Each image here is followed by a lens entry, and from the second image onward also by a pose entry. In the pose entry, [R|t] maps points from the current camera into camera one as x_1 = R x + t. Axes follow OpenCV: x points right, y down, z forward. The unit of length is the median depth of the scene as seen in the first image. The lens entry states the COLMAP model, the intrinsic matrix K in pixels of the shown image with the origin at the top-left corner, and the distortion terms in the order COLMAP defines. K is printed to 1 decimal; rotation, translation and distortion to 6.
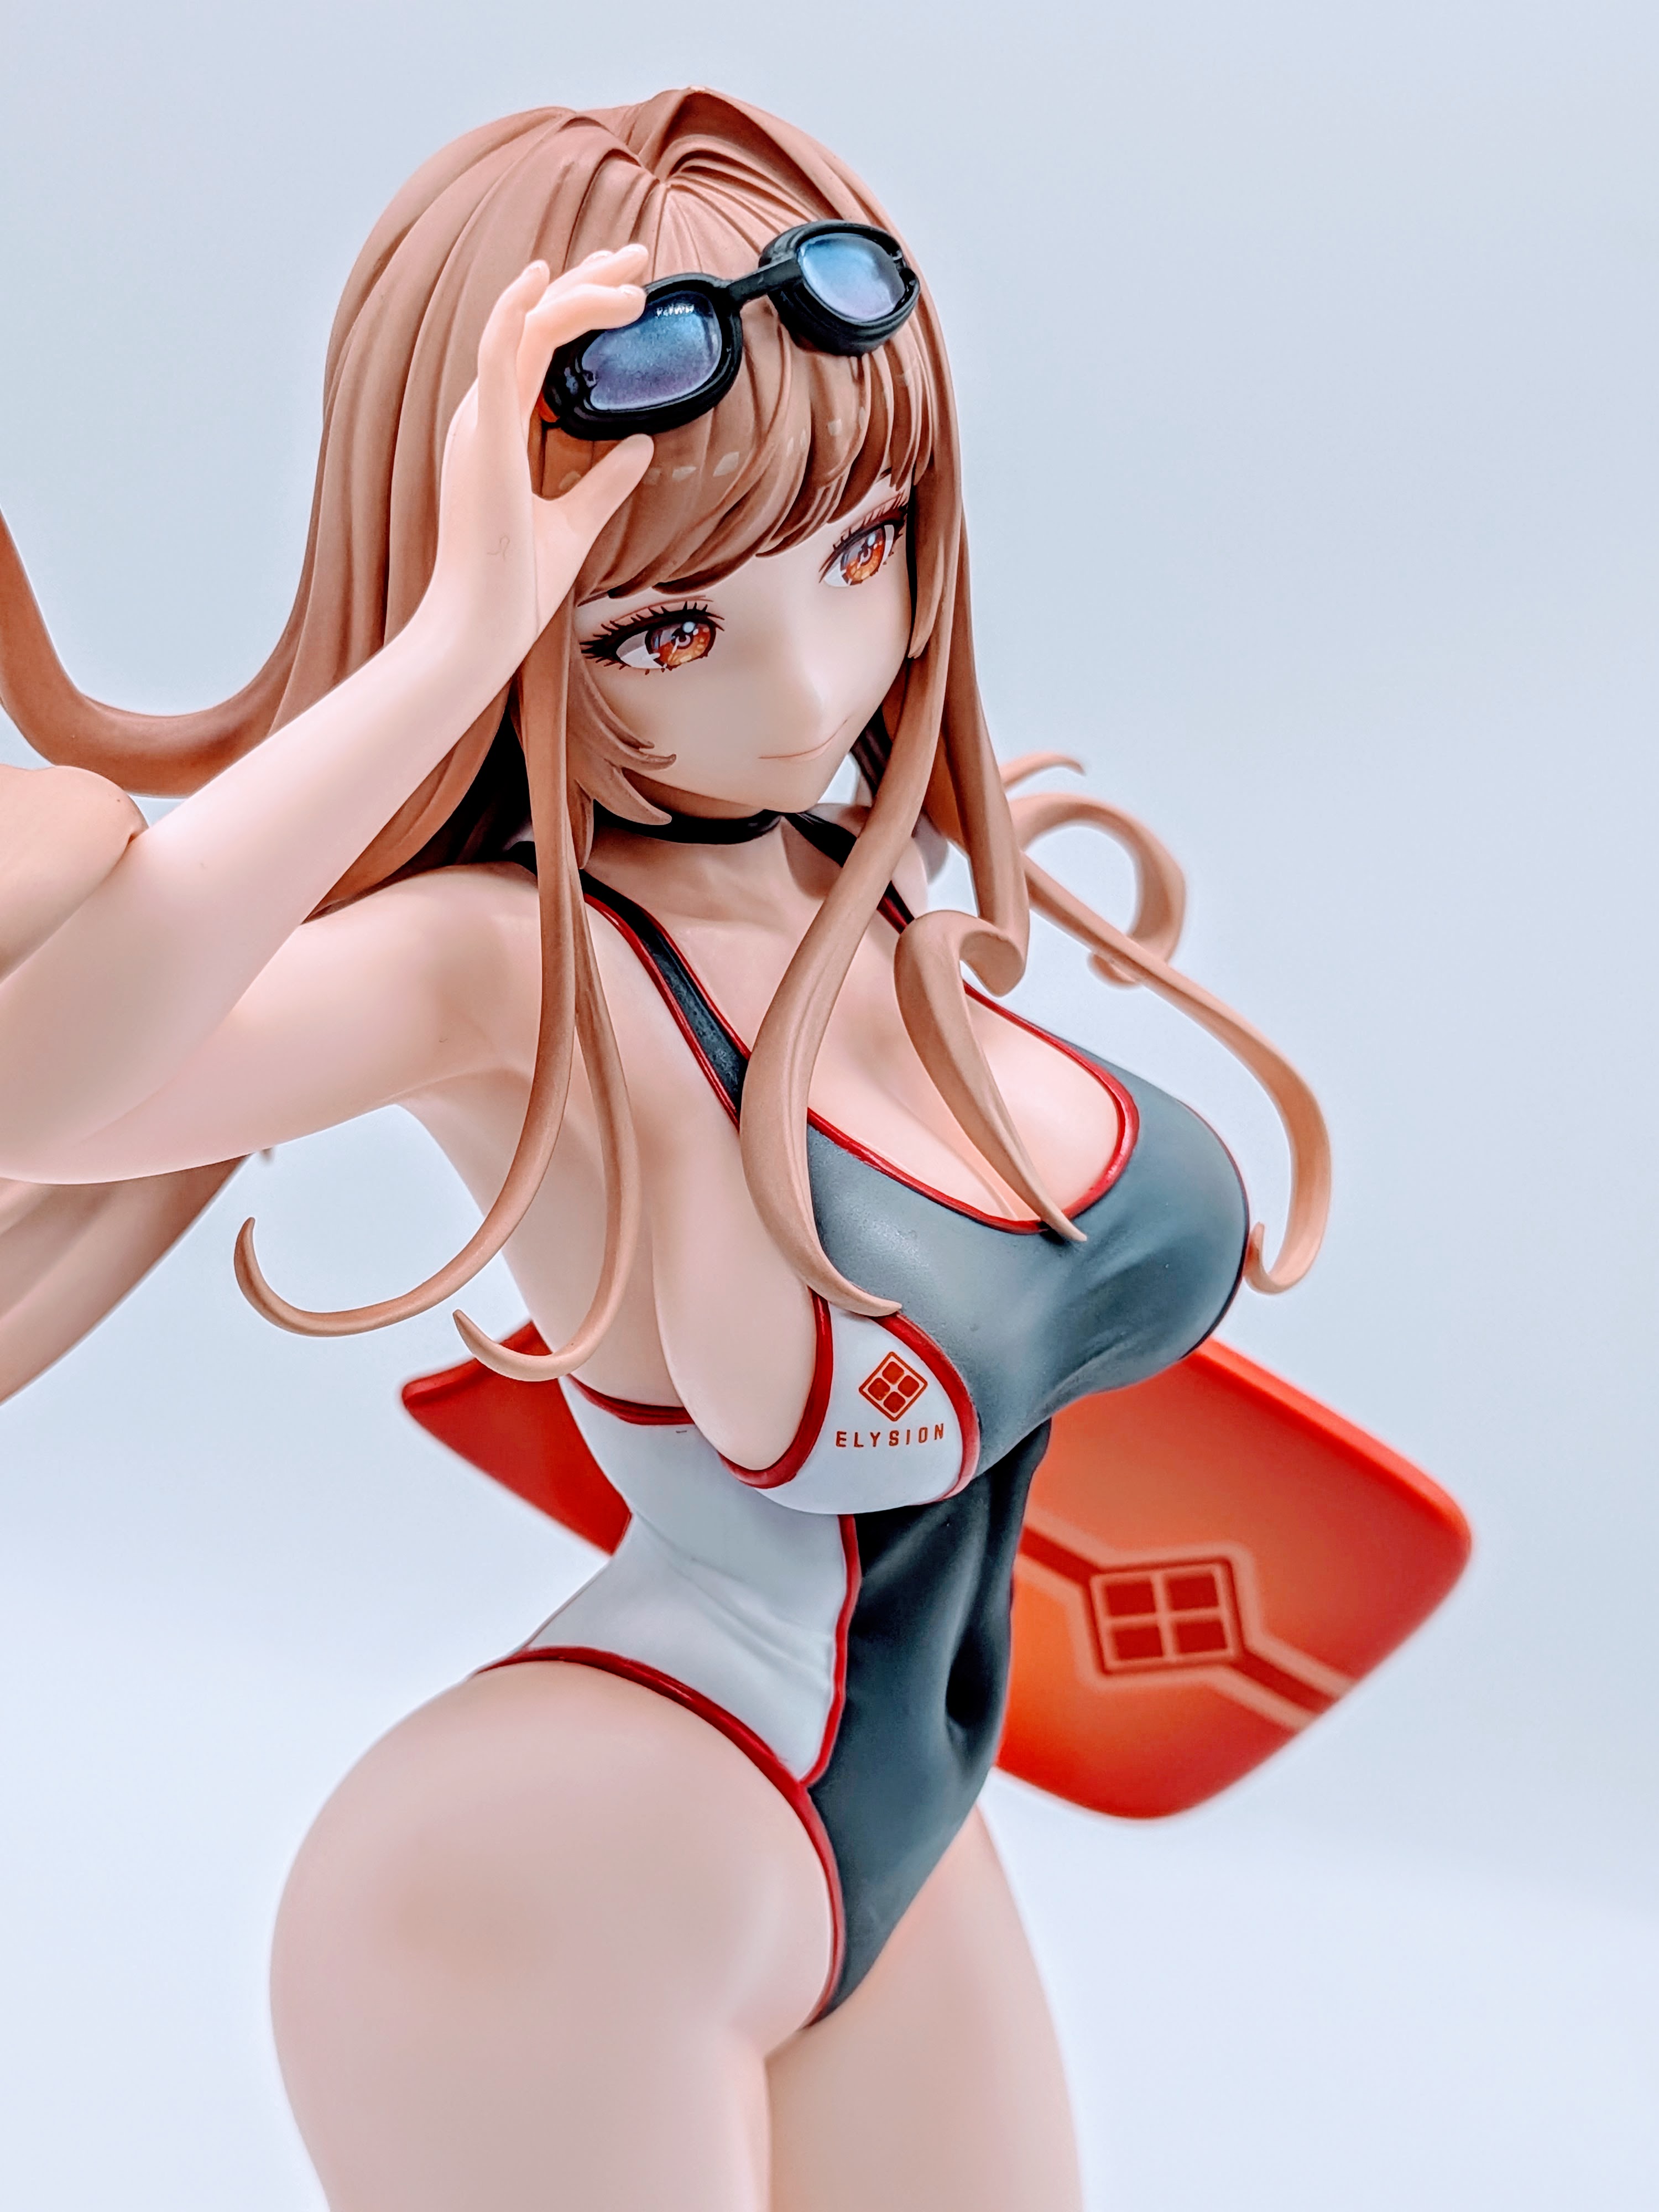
lens RADIAL K [[3320.4, 0, 774.1], [0, 3320.4, 1031.7], [0, 0, 1]] dist [0.104330, 0.000000]
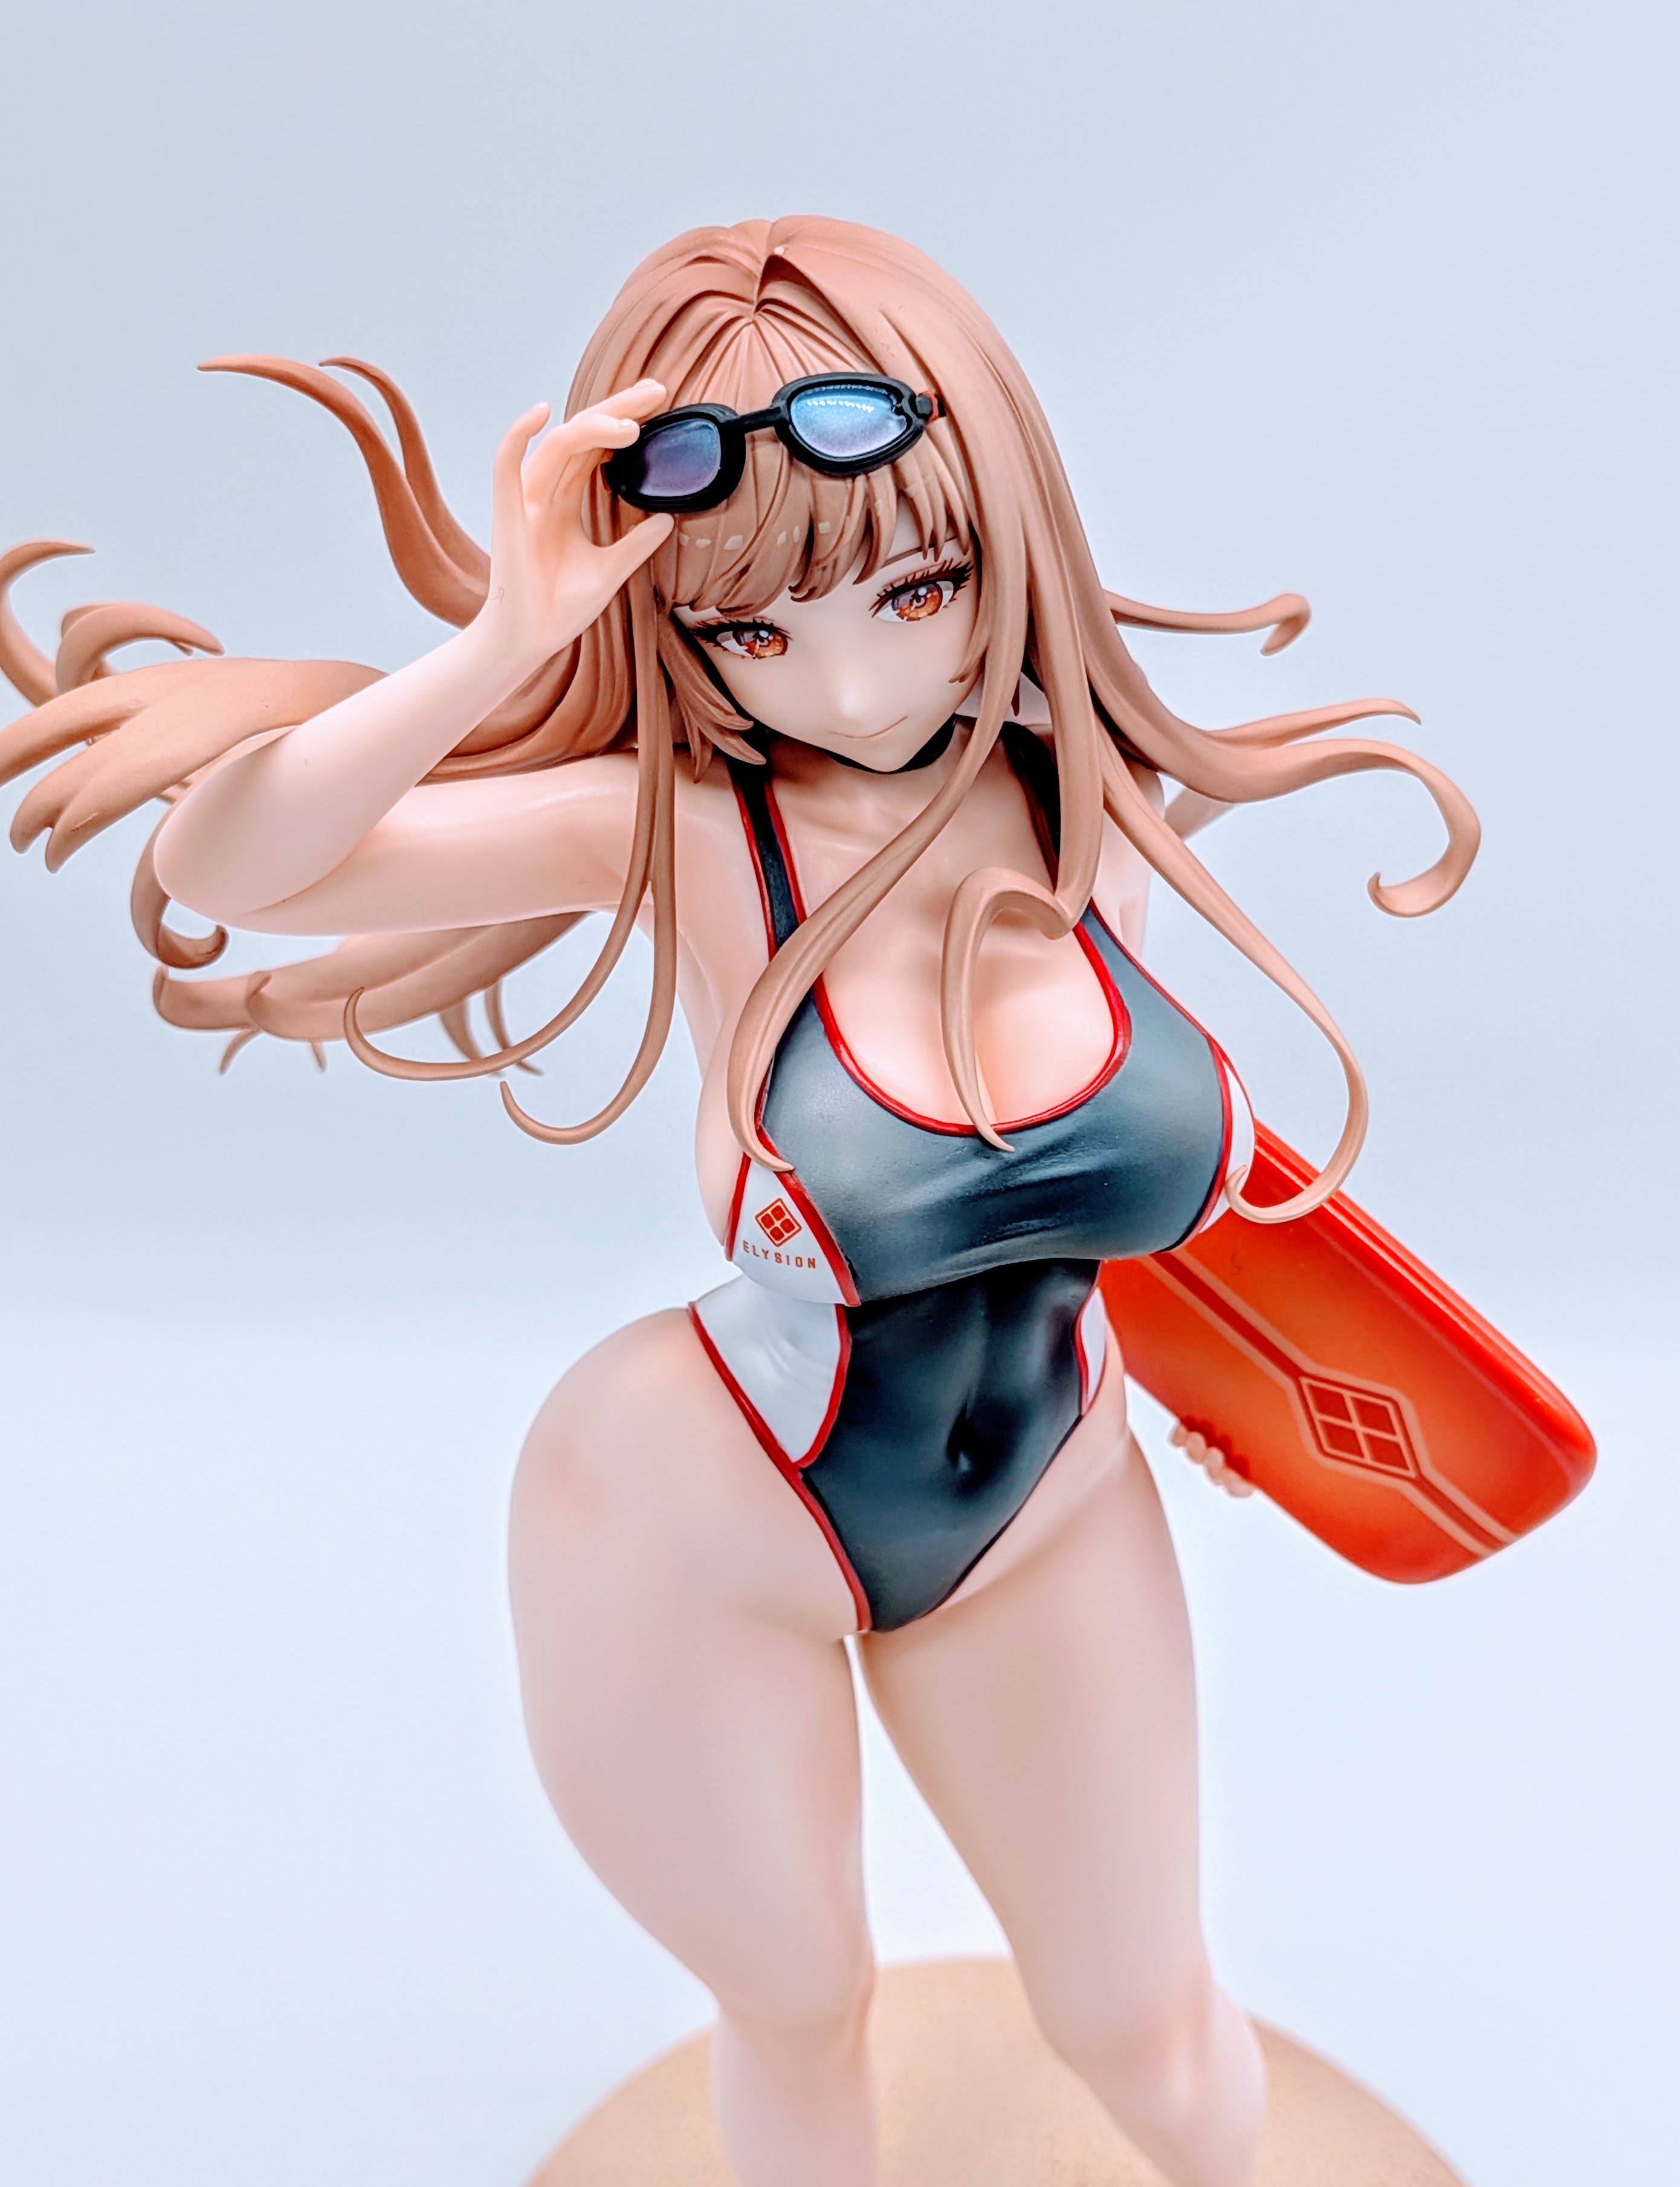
lens RADIAL K [[3554.3, 0, 962.2], [0, 3554.3, 932.5], [0, 0, 1]] dist [0.089968, 0.000000]
pose [[0.838089, 0.269885, -0.474098, 0.740822], [-0.178857, 0.956954, 0.228579, -0.344459], [0.515380, -0.106774, 0.850284, -0.173907]]
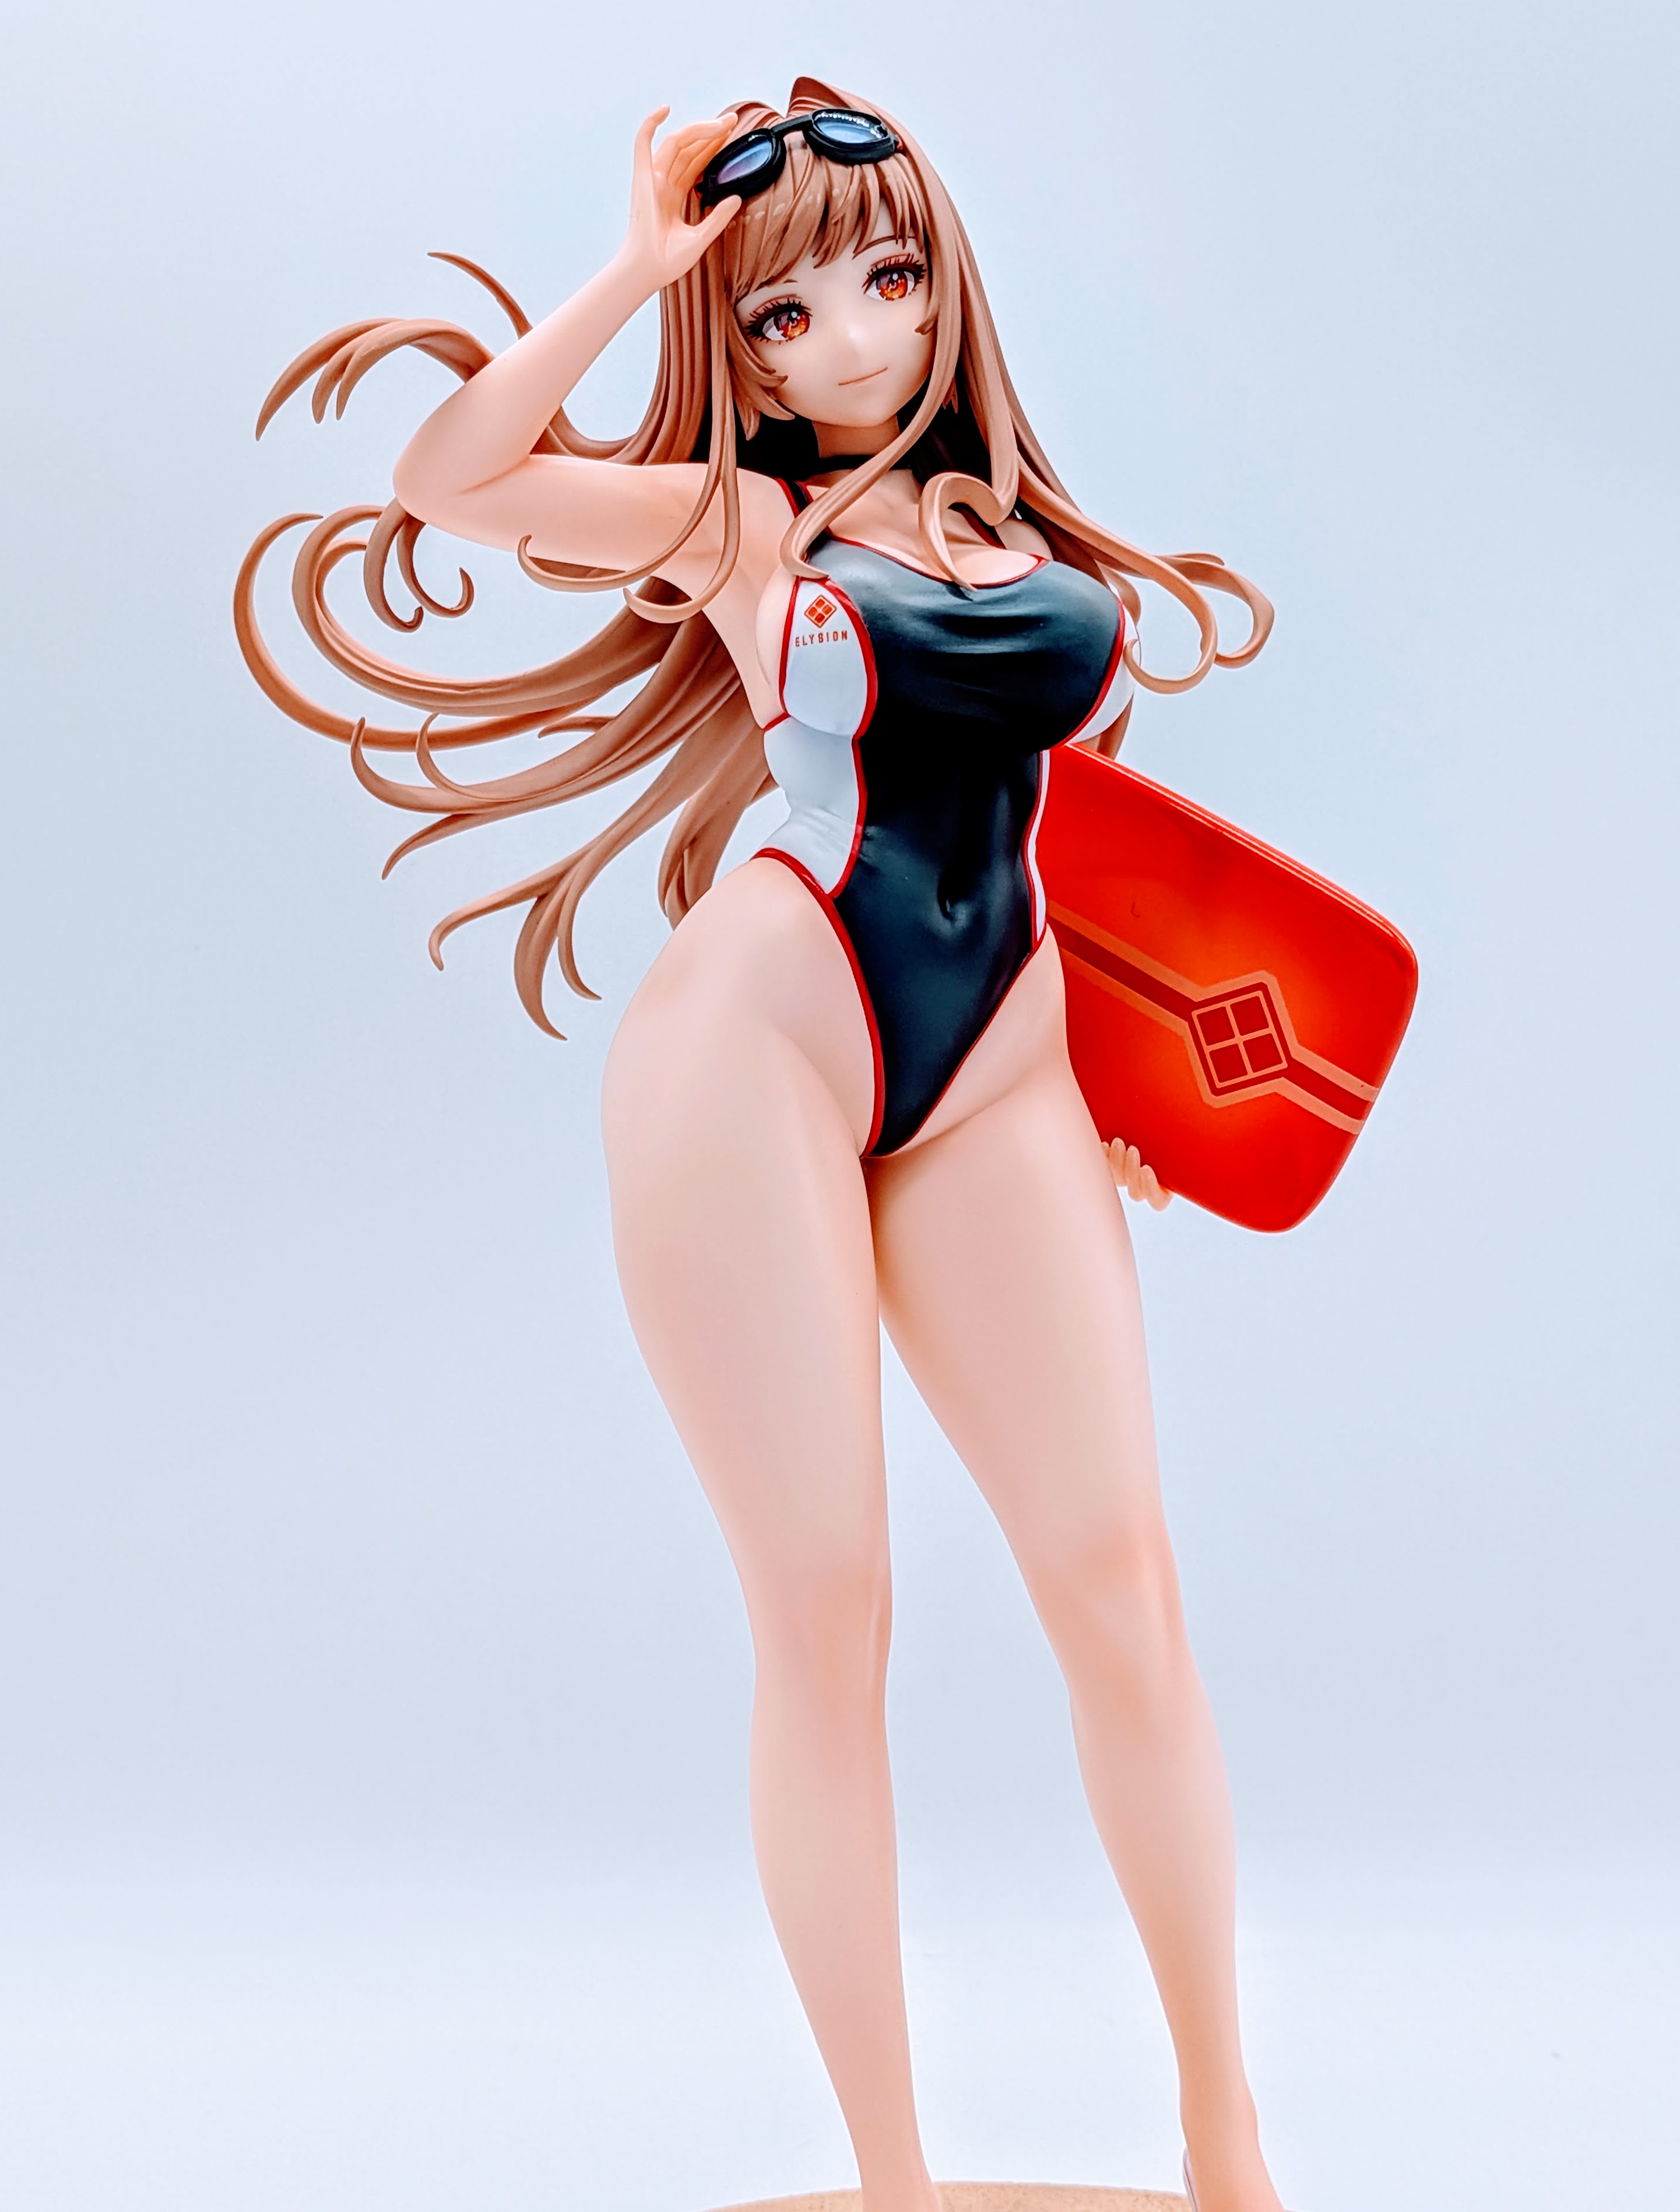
lens RADIAL K [[3595.1, 0, 768.0], [0, 3595.1, 1116.9], [0, 0, 1]] dist [0.089968, 0.000000]
pose [[0.849253, -0.078804, -0.522072, 1.086763], [-0.140212, 0.919634, -0.366897, 1.155678], [0.509028, 0.384789, 0.769953, -0.538694]]
